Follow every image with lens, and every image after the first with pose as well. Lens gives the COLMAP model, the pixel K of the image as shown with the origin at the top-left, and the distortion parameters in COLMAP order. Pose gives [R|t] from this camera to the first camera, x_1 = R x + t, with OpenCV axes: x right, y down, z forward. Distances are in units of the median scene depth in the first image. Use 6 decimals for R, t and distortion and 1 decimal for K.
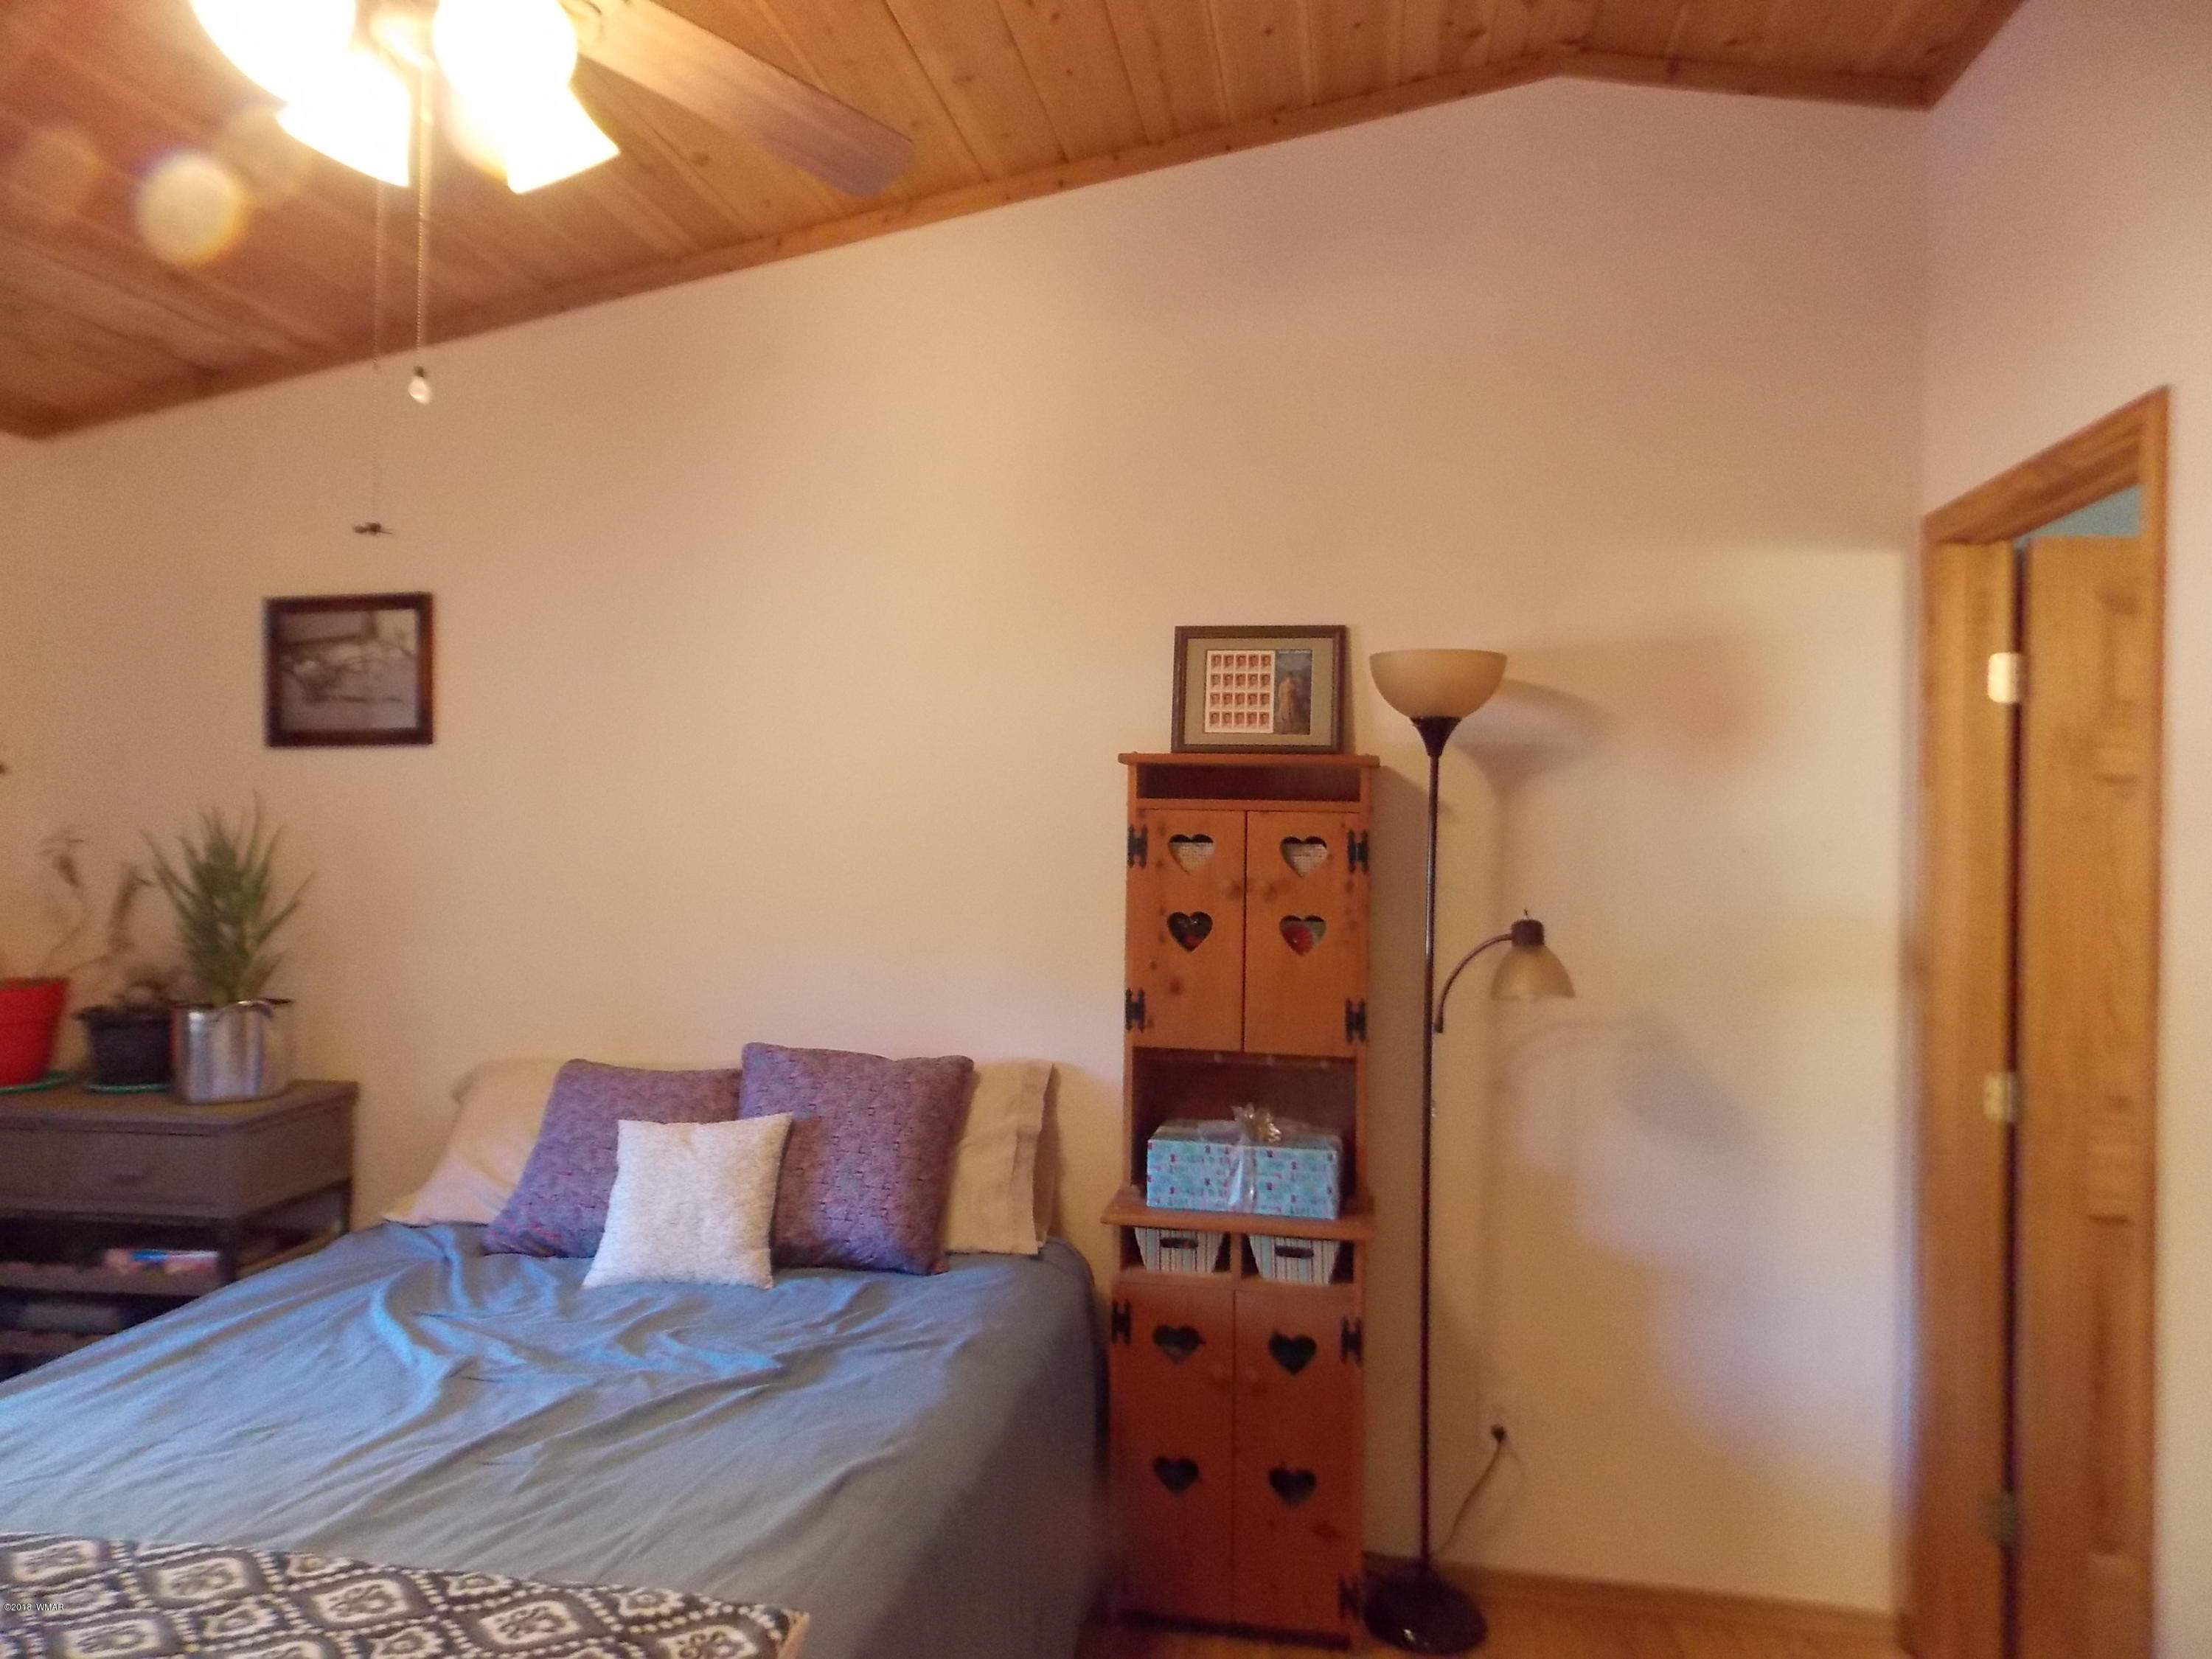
lens RADIAL K [[1461.0, 0, 1110.1], [0, 1461.0, 796.5], [0, 0, 1]] dist [0.007984, -0.000140]
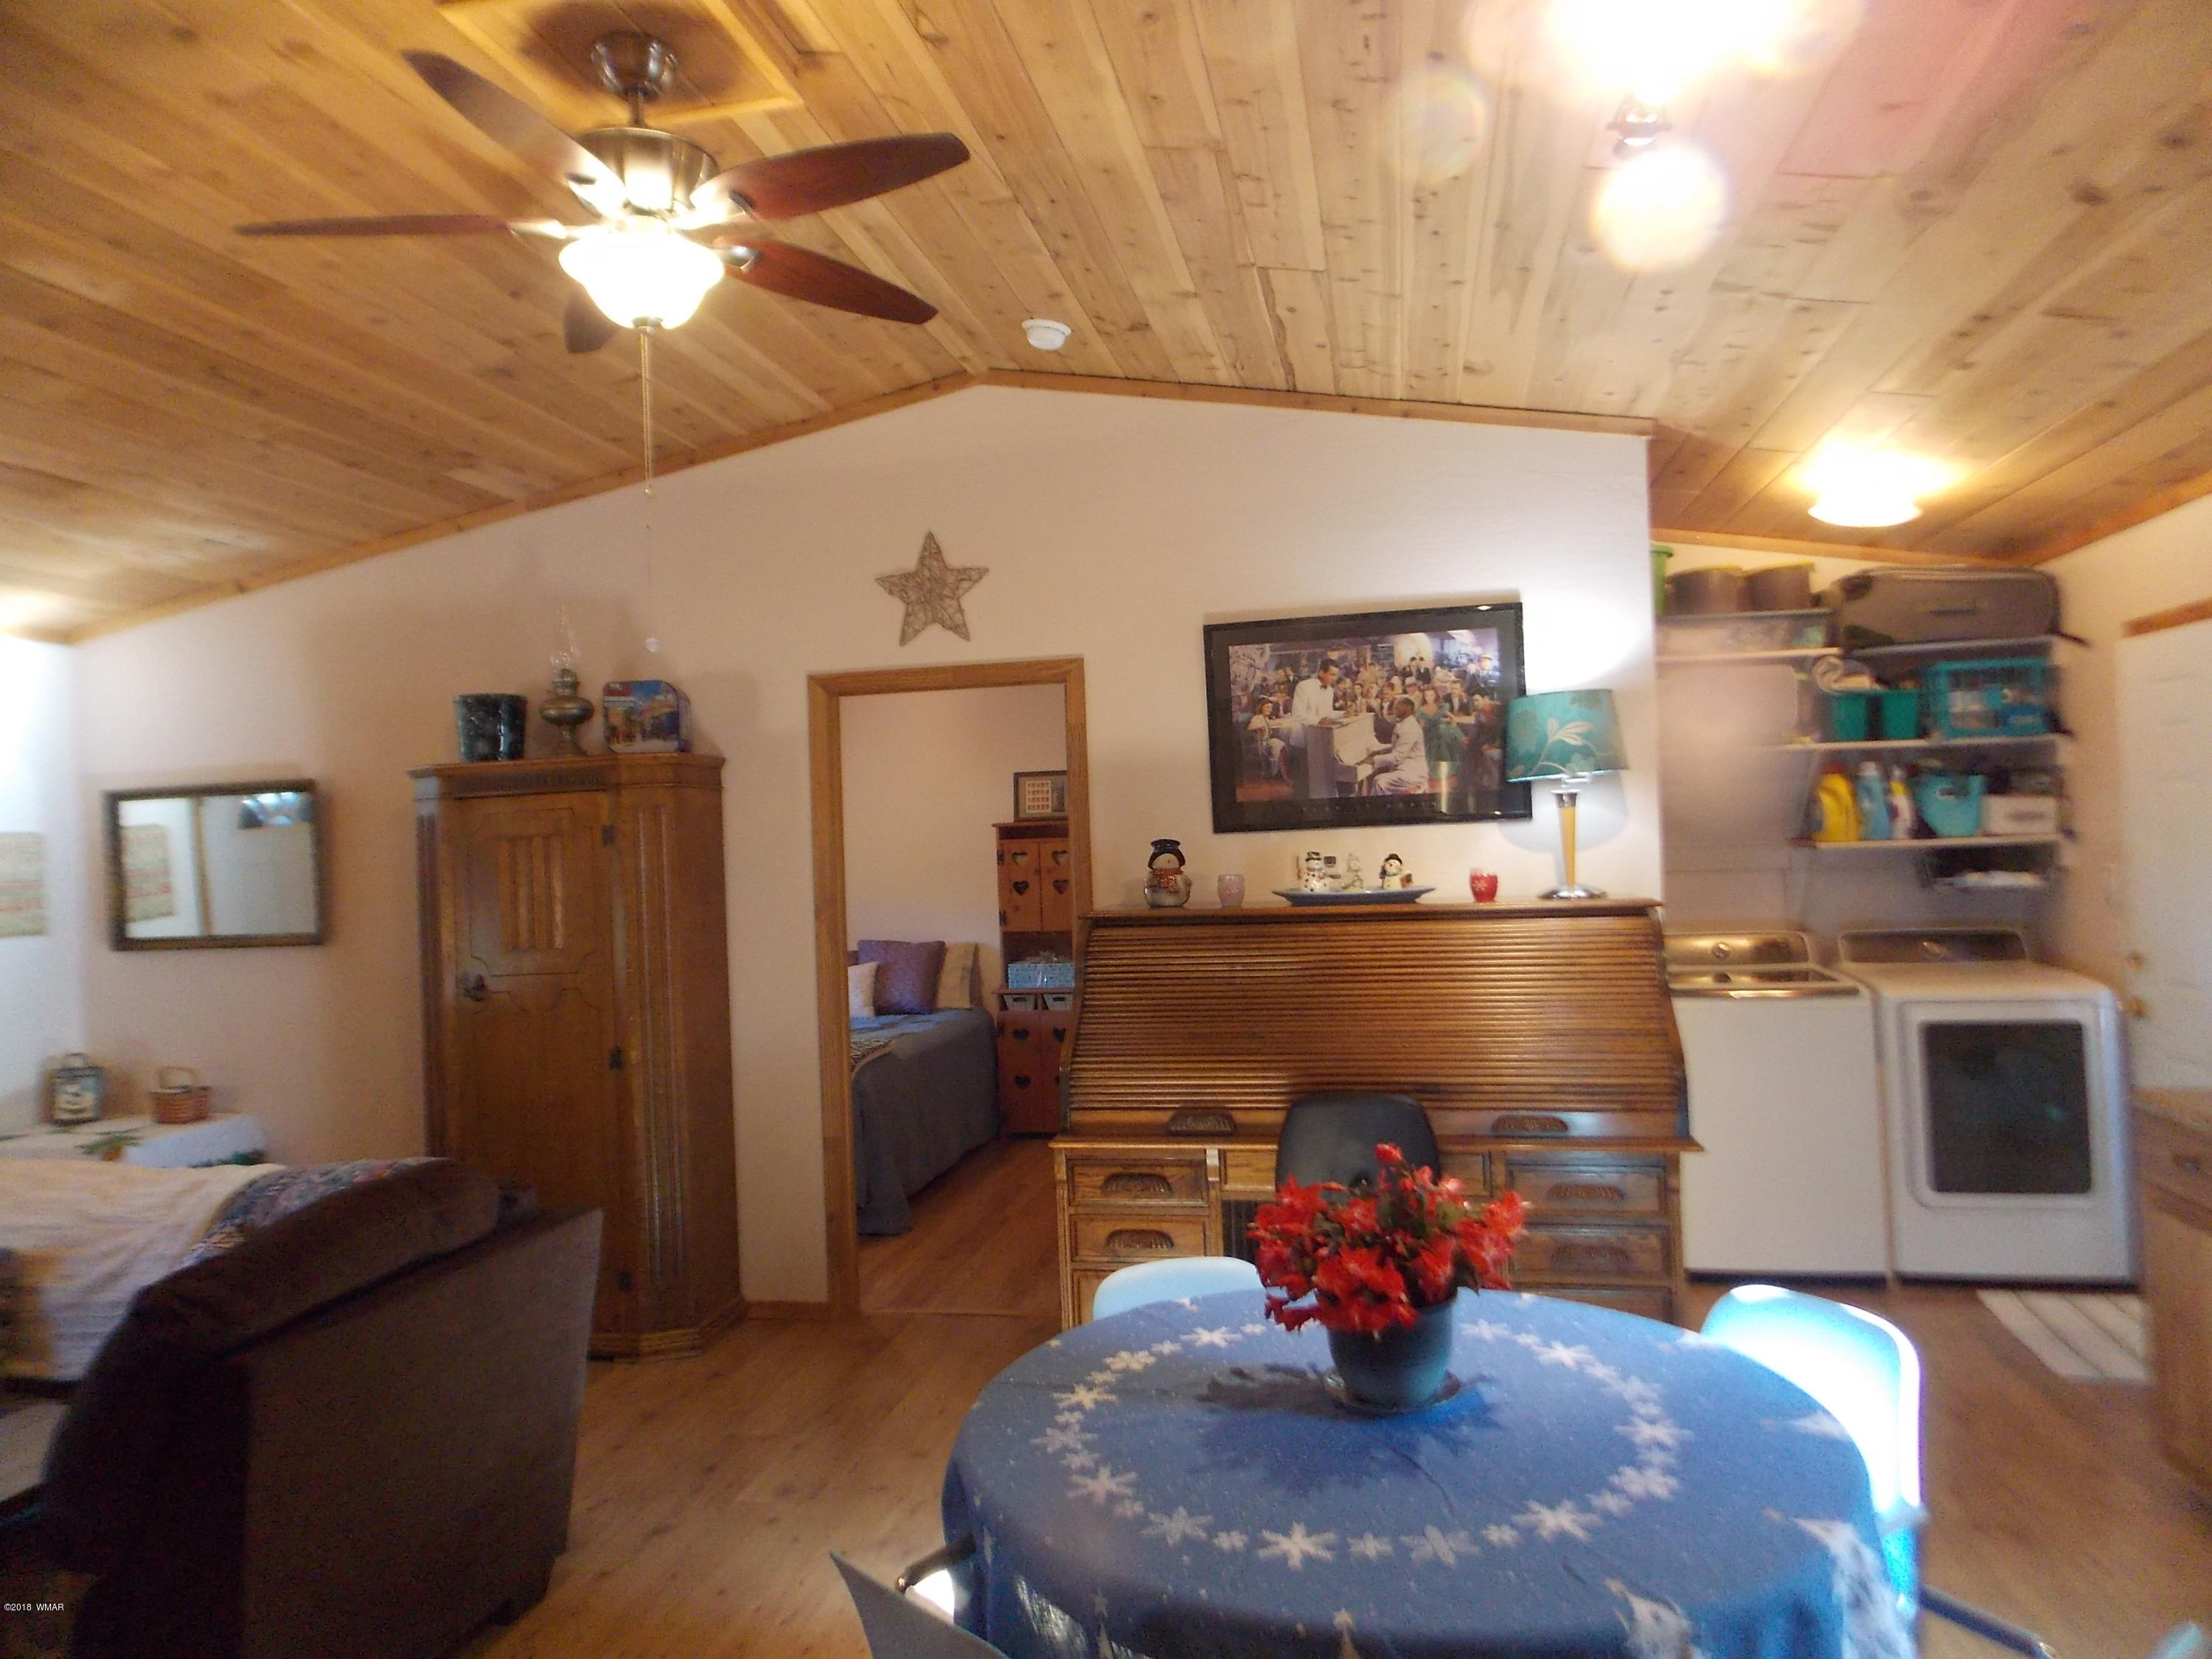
lens RADIAL K [[1461.0, 0, 1110.1], [0, 1461.0, 796.5], [0, 0, 1]] dist [0.007984, -0.000140]
pose [[0.997998, -0.056897, -0.027616, 0.296330], [0.056489, 0.998285, -0.015337, -0.025116], [0.028441, 0.013747, 0.999501, -1.658533]]
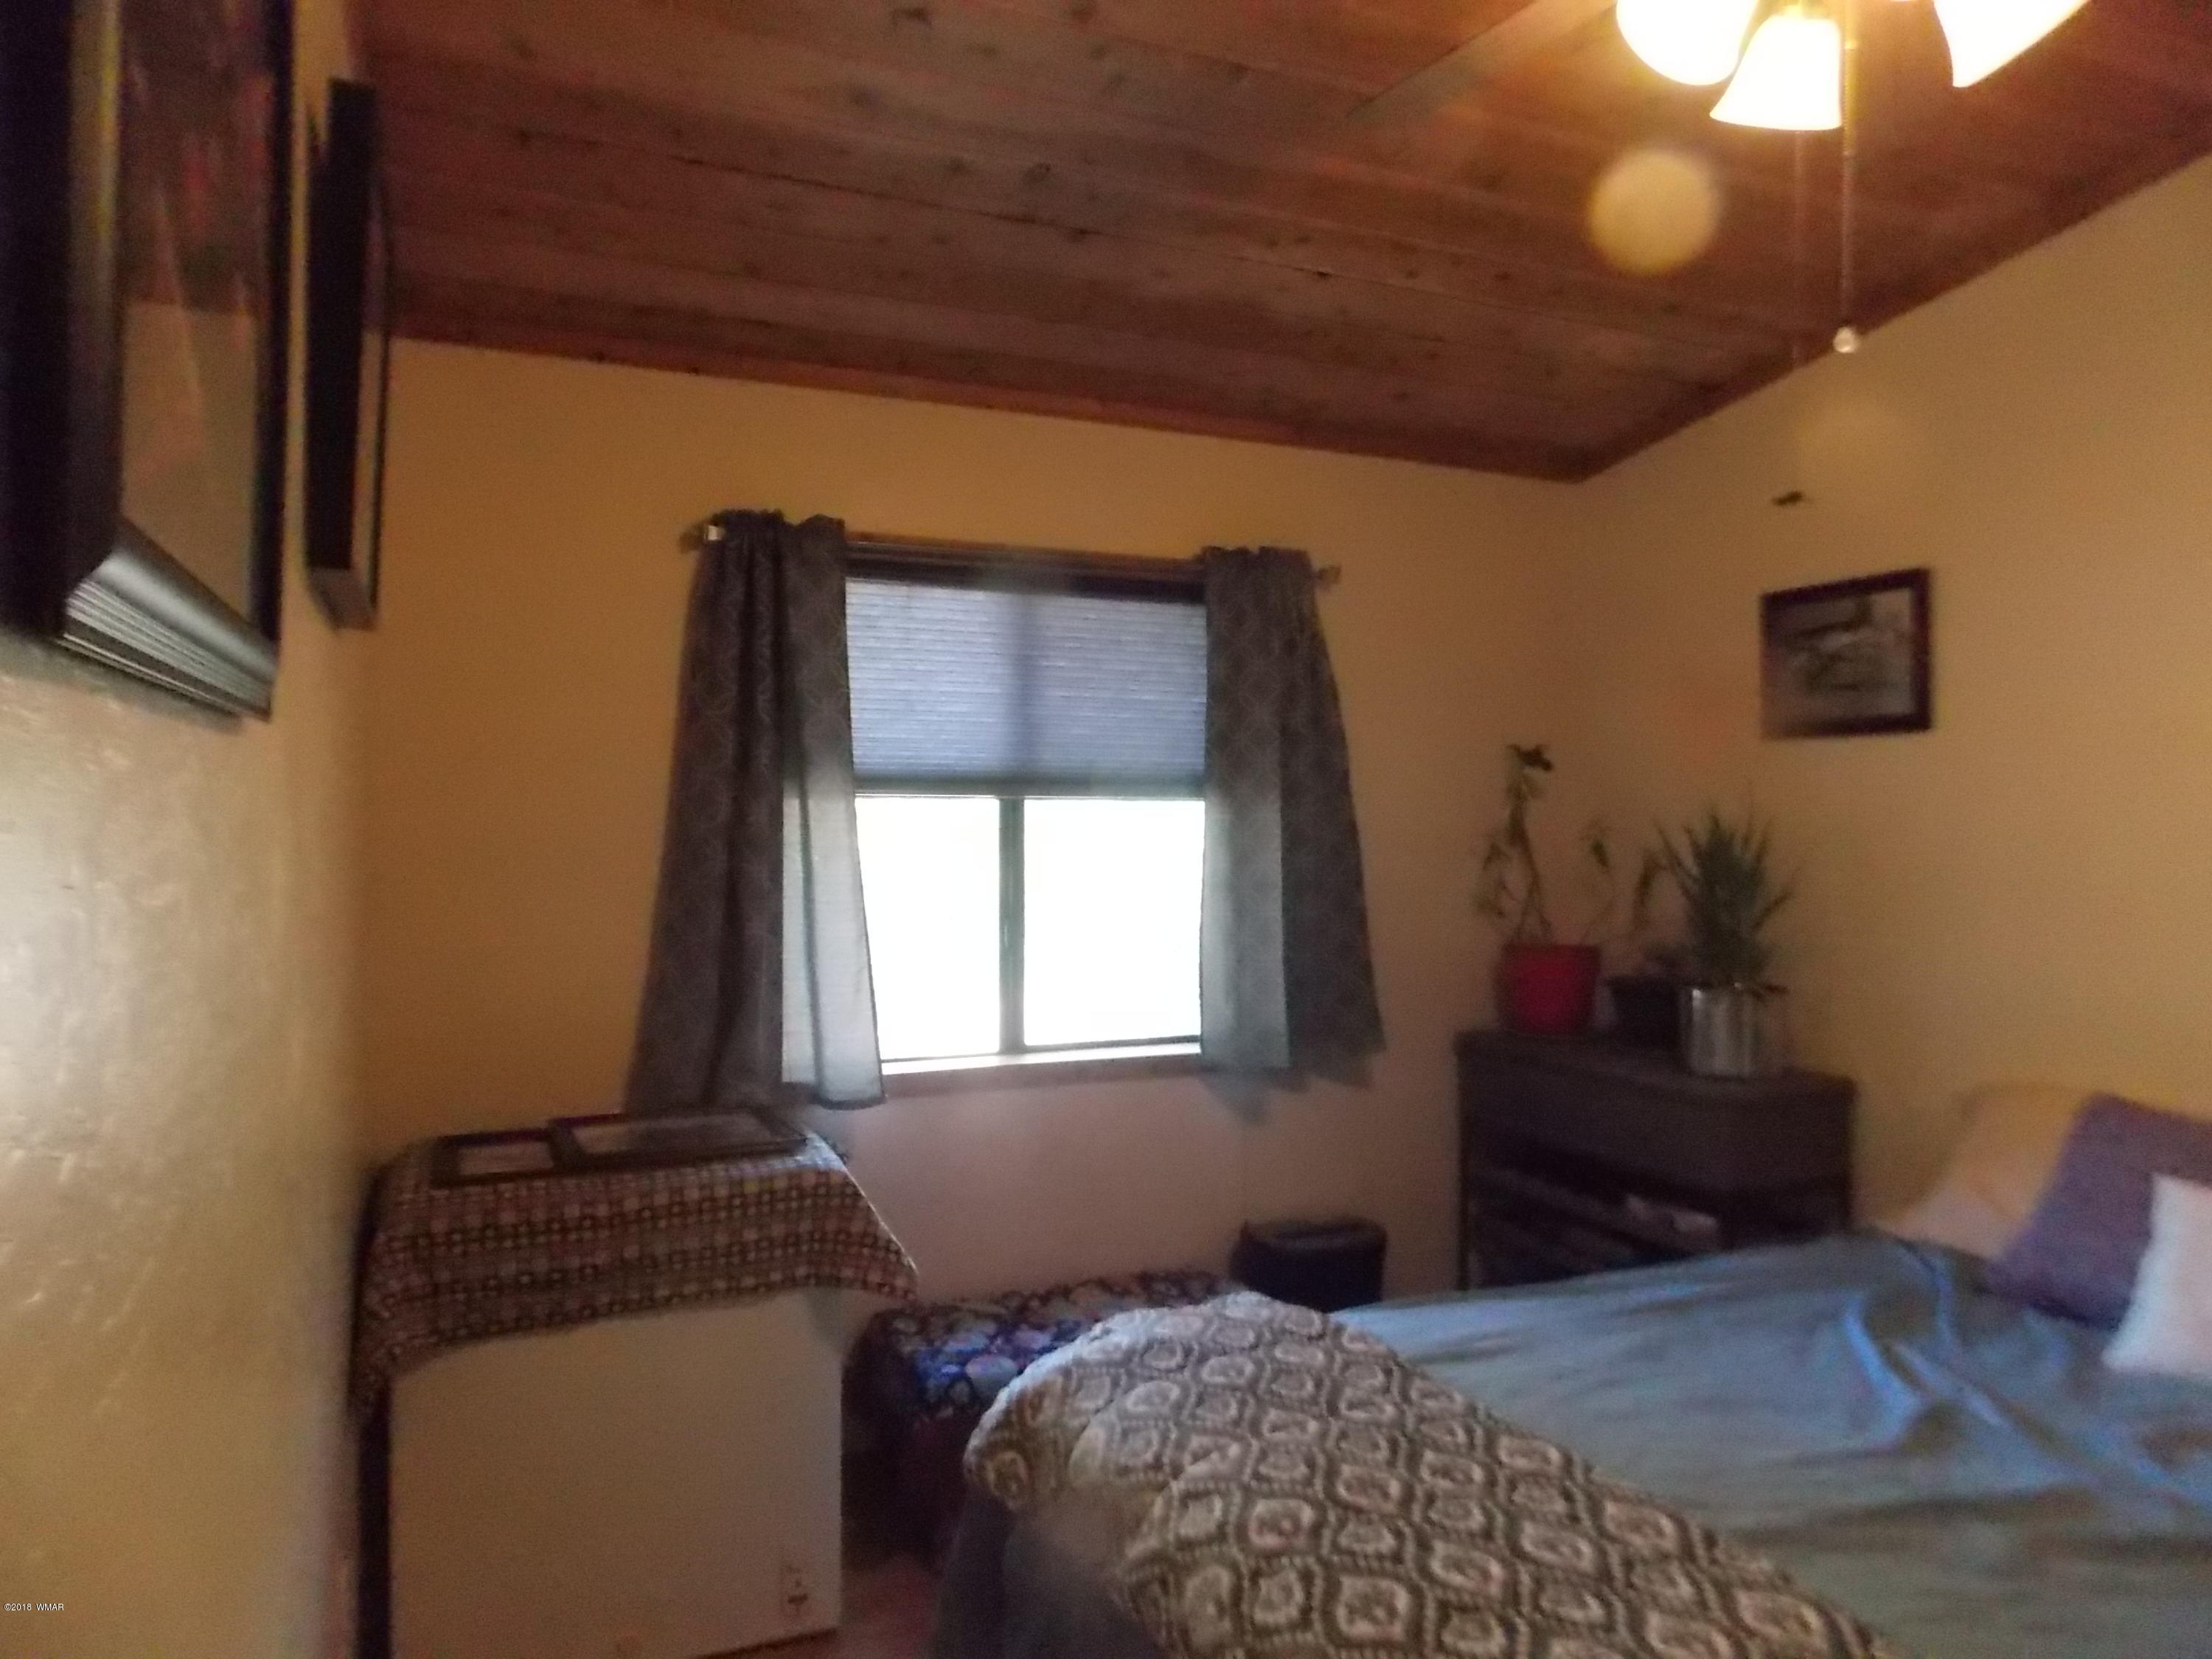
lens RADIAL K [[1461.0, 0, 1110.1], [0, 1461.0, 796.5], [0, 0, 1]] dist [0.007984, -0.000140]
pose [[0.557475, -0.005041, -0.830178, 0.027338], [0.006336, 0.999978, -0.001818, 0.007110], [0.830169, -0.004246, 0.557495, 0.065635]]
